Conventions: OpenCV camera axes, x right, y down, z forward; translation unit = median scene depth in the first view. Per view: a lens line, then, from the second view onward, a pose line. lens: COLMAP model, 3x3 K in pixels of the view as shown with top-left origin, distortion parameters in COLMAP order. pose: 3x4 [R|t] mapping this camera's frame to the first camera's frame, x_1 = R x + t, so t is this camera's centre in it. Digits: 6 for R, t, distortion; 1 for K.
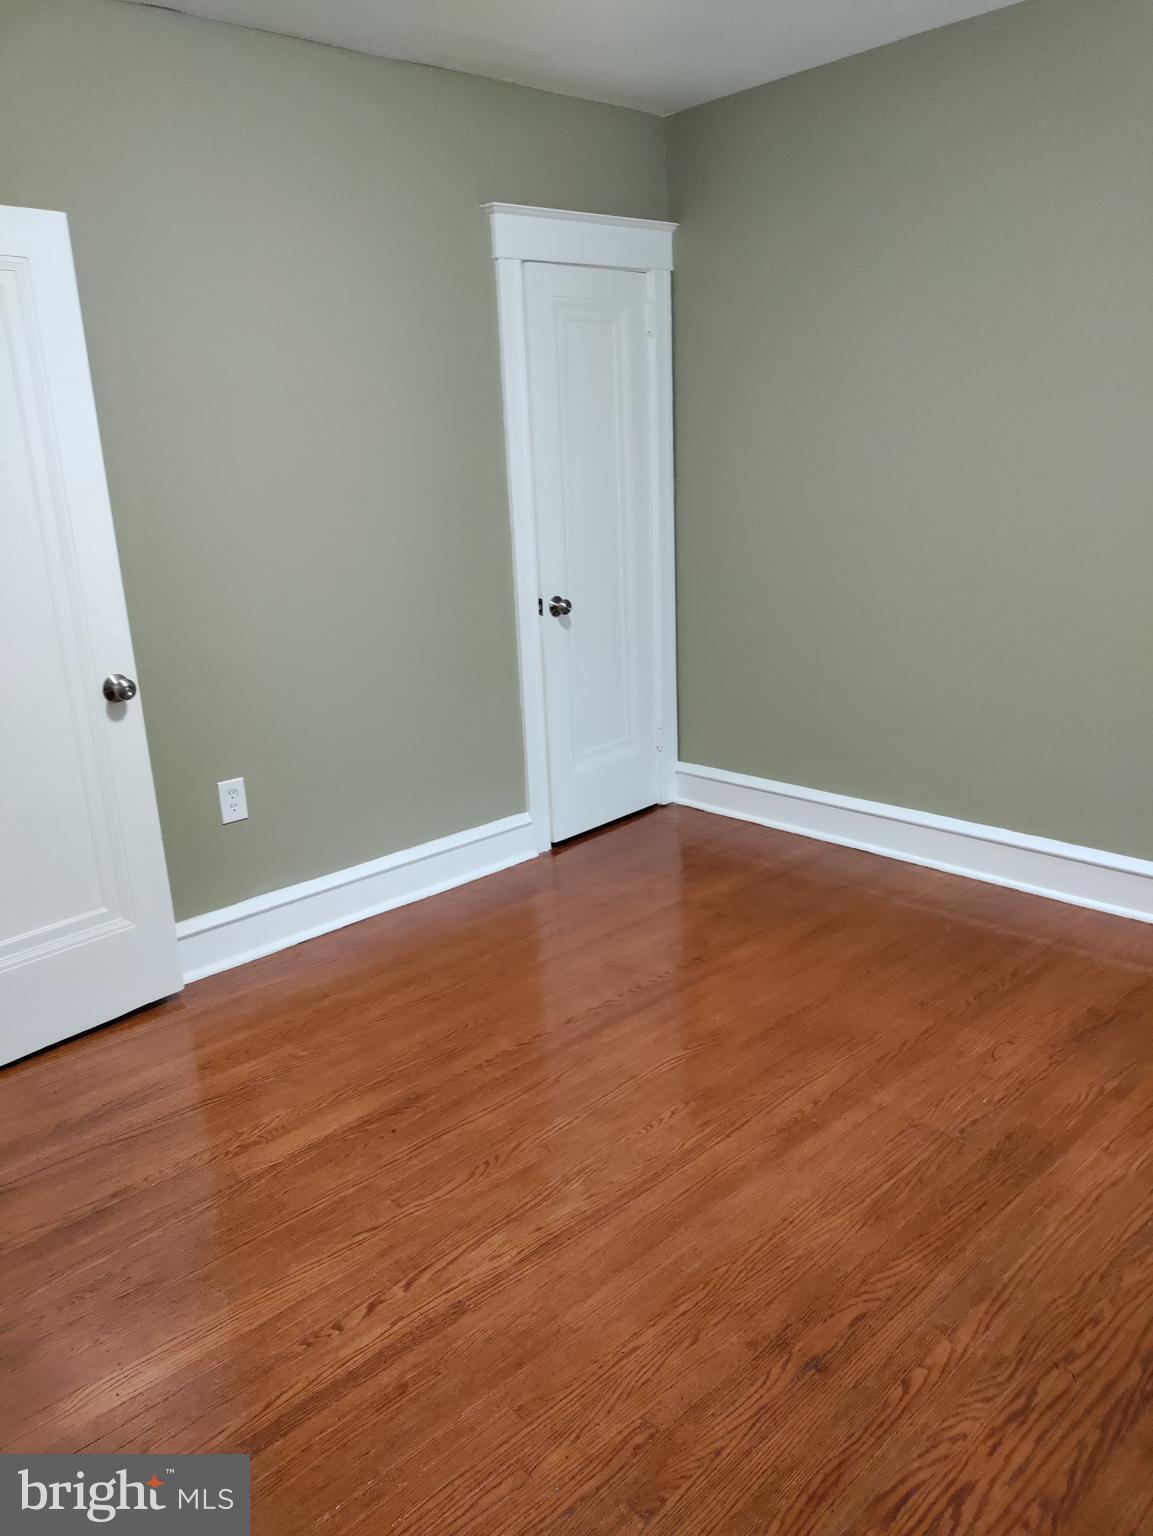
lens RADIAL K [[1129.3, 0, 564.7], [0, 1129.3, 773.7], [0, 0, 1]] dist [0.051598, -0.057006]
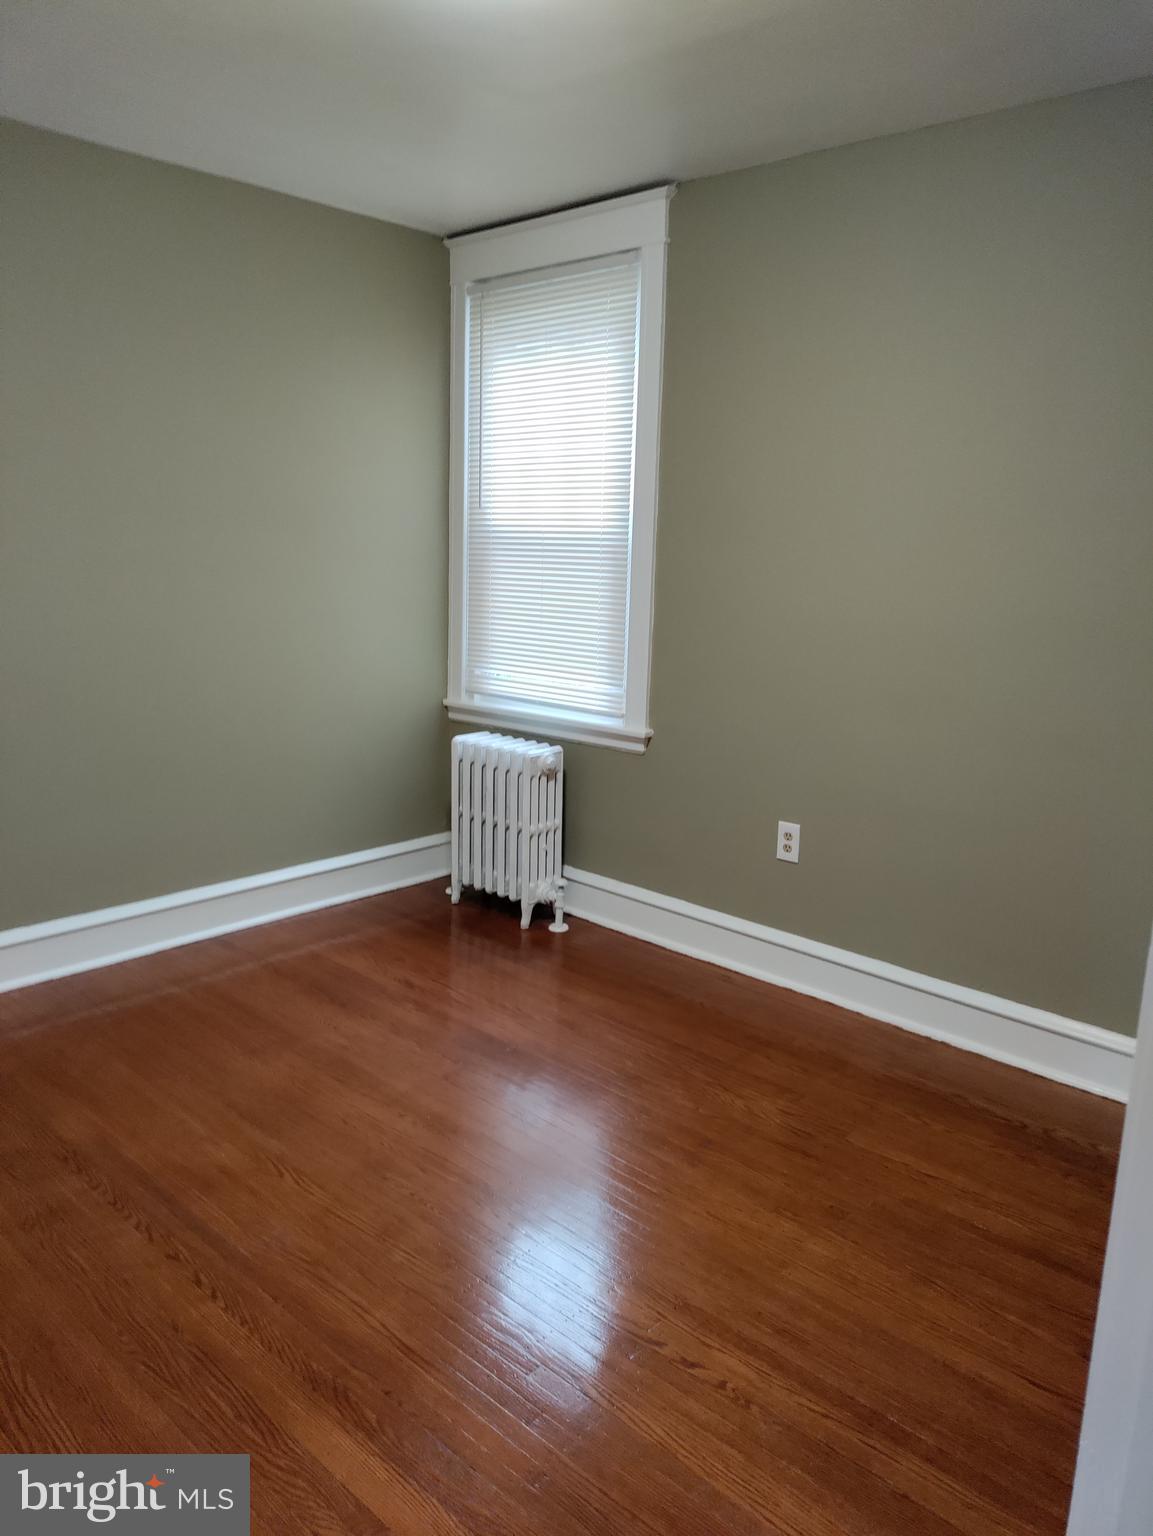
lens RADIAL K [[1129.3, 0, 562.7], [0, 1129.3, 762.9], [0, 0, 1]] dist [0.051598, -0.057006]
pose [[-0.060406, -0.160157, 0.985242, -1.075771], [0.255531, 0.951672, 0.170367, -0.251247], [-0.964912, 0.262051, -0.016561, 0.974248]]
